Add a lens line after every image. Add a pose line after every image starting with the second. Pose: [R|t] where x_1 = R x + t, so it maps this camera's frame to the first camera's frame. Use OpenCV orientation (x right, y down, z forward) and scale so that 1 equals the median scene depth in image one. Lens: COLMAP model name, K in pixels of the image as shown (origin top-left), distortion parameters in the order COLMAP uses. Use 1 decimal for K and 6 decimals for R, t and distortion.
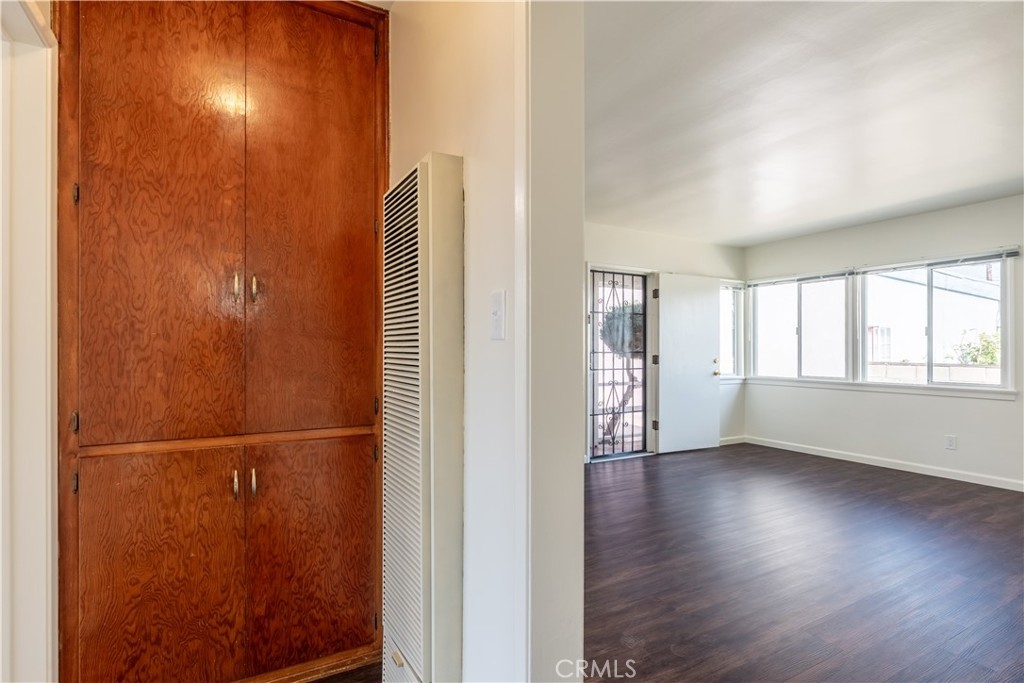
lens RADIAL K [[527.8, 0, 535.0], [0, 527.8, 346.3], [0, 0, 1]] dist [0.005178, 0.003281]
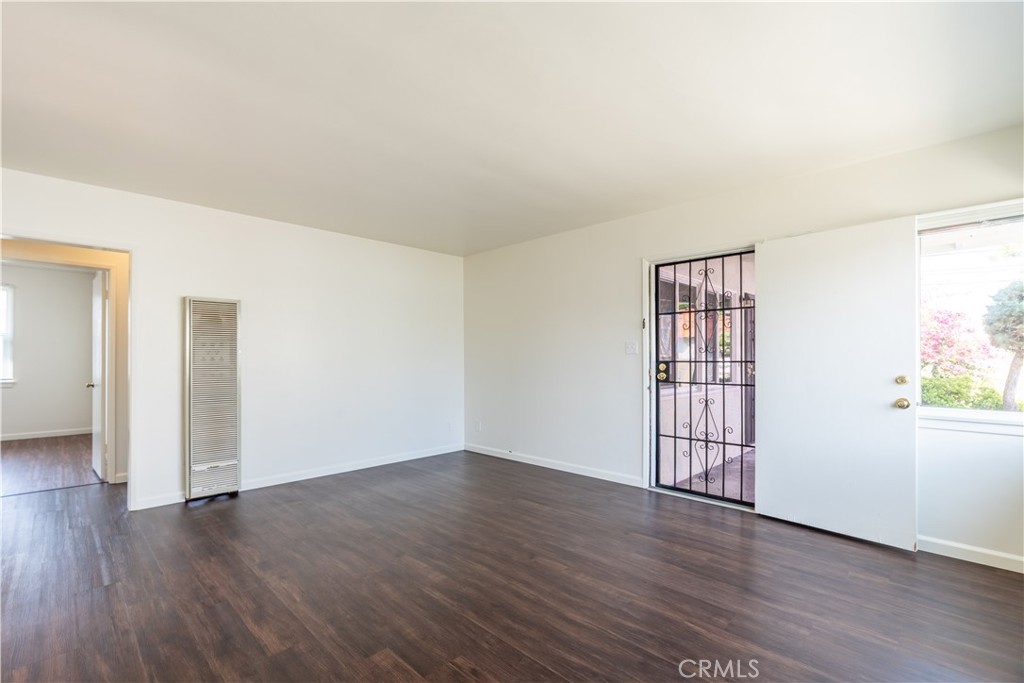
lens RADIAL K [[458.5, 0, 499.2], [0, 458.5, 355.4], [0, 0, 1]] dist [-0.003688, 0.002235]
pose [[0.219928, -0.010067, -0.975464, 0.724561], [0.006557, 0.999939, -0.008841, 0.006023], [0.975494, -0.004452, 0.219980, 0.551126]]
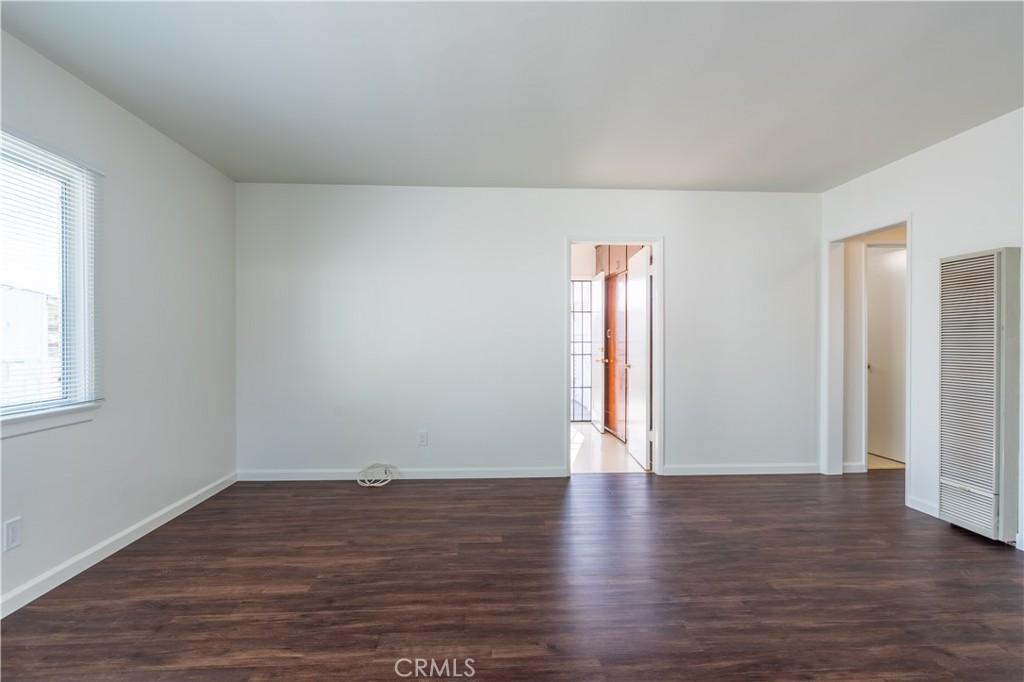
lens RADIAL K [[501.8, 0, 507.7], [0, 501.8, 344.2], [0, 0, 1]] dist [-0.005962, 0.001435]
pose [[-0.882824, -0.006462, 0.469660, 0.160268], [-0.006875, 0.999976, 0.000836, 0.010296], [-0.469654, -0.002491, -0.882847, 0.977647]]
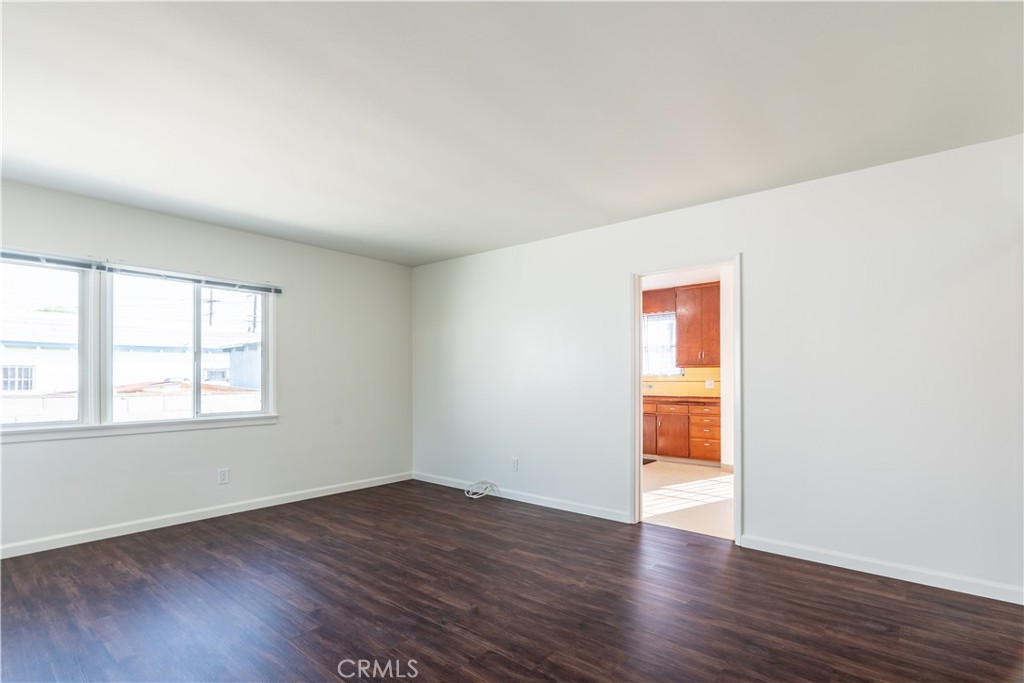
lens RADIAL K [[490.5, 0, 506.0], [0, 490.5, 375.2], [0, 0, 1]] dist [-0.003023, 0.002388]
pose [[-0.317897, 0.002728, 0.948121, -0.165242], [-0.004735, 0.999979, -0.004465, 0.003182], [-0.948113, -0.005908, -0.317877, 0.663753]]
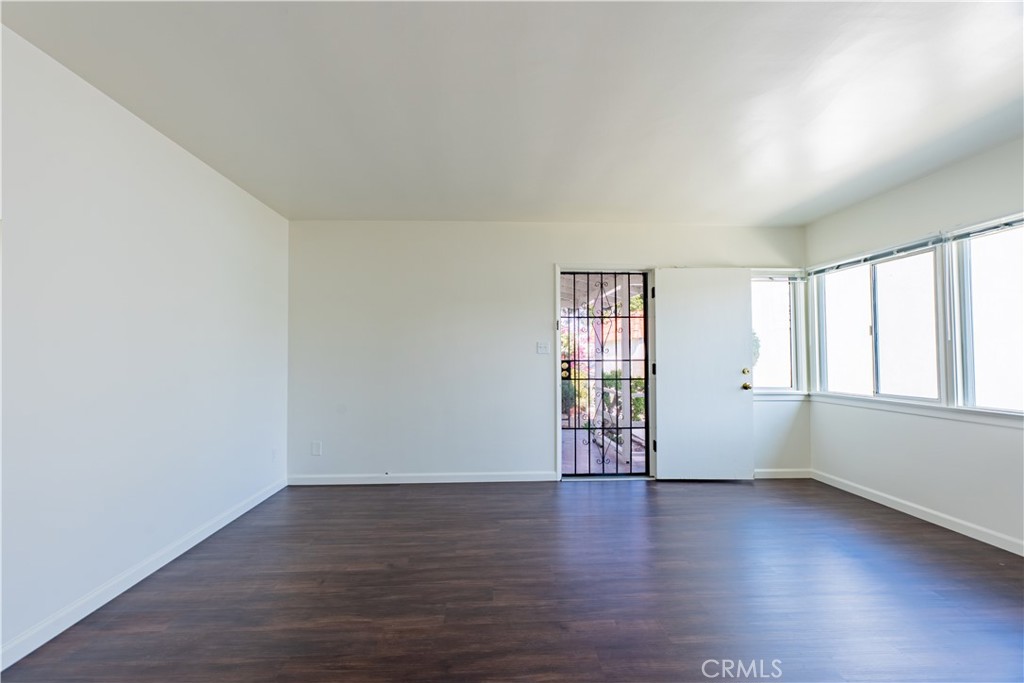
lens RADIAL K [[458.5, 0, 505.4], [0, 458.5, 344.4], [0, 0, 1]] dist [-0.003688, 0.002235]
pose [[0.876551, -0.017354, -0.480997, 0.376440], [0.006613, 0.999690, -0.024017, 0.001389], [0.481264, 0.017871, 0.876393, 0.228635]]
